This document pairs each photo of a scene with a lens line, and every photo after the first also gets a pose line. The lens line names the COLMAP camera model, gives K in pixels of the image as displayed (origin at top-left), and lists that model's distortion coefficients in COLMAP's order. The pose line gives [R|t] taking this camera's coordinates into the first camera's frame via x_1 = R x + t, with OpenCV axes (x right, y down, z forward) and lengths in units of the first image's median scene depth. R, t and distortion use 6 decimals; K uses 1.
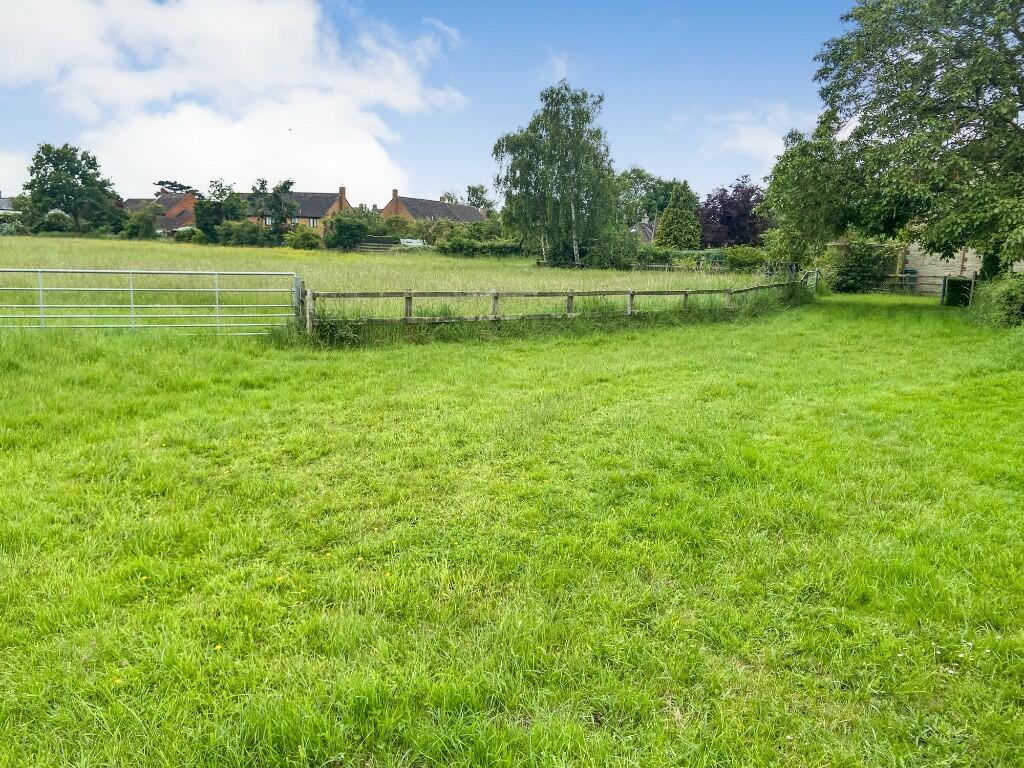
lens RADIAL K [[761.8, 0, 495.2], [0, 761.8, 365.0], [0, 0, 1]] dist [0.127210, -0.160791]
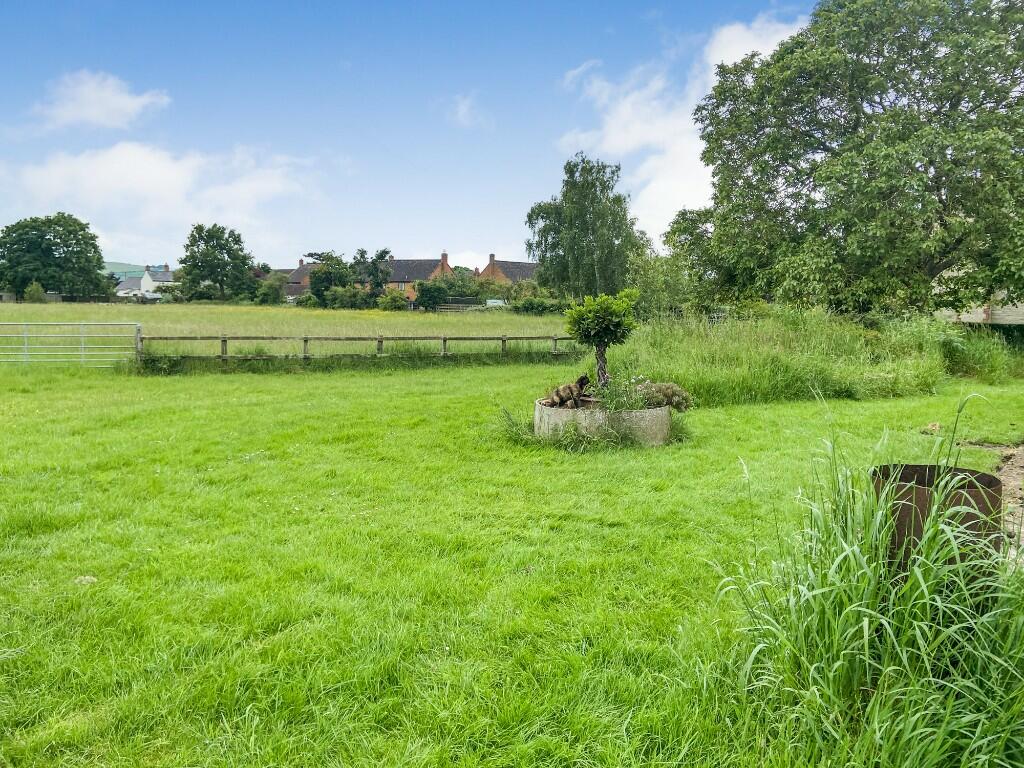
lens RADIAL K [[761.8, 0, 495.2], [0, 761.8, 365.0], [0, 0, 1]] dist [0.127210, -0.160791]
pose [[0.983258, -0.002090, -0.182205, 0.083608], [-0.012001, 0.997020, -0.076201, 0.007436], [0.181822, 0.077112, 0.980303, -0.035202]]
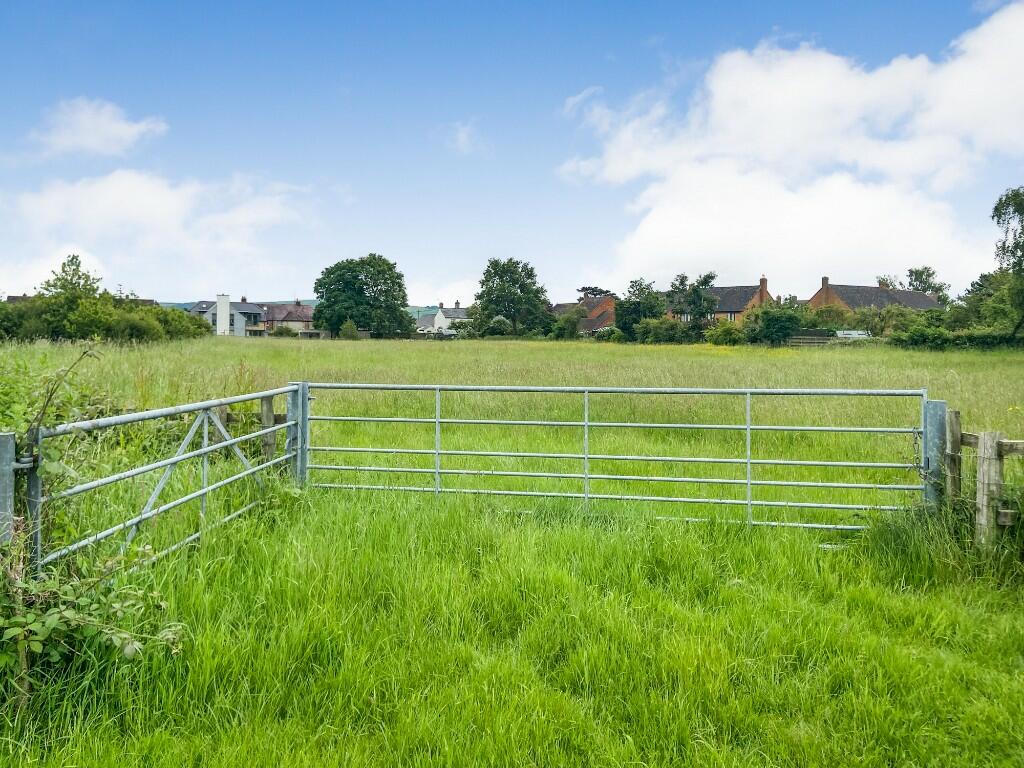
lens RADIAL K [[768.4, 0, 513.7], [0, 768.4, 339.3], [0, 0, 1]] dist [0.118076, -0.147200]
pose [[0.883076, -0.021675, -0.468729, -0.033171], [-0.052294, 0.988164, -0.144214, -0.009298], [0.466307, 0.151863, 0.871490, 0.064483]]
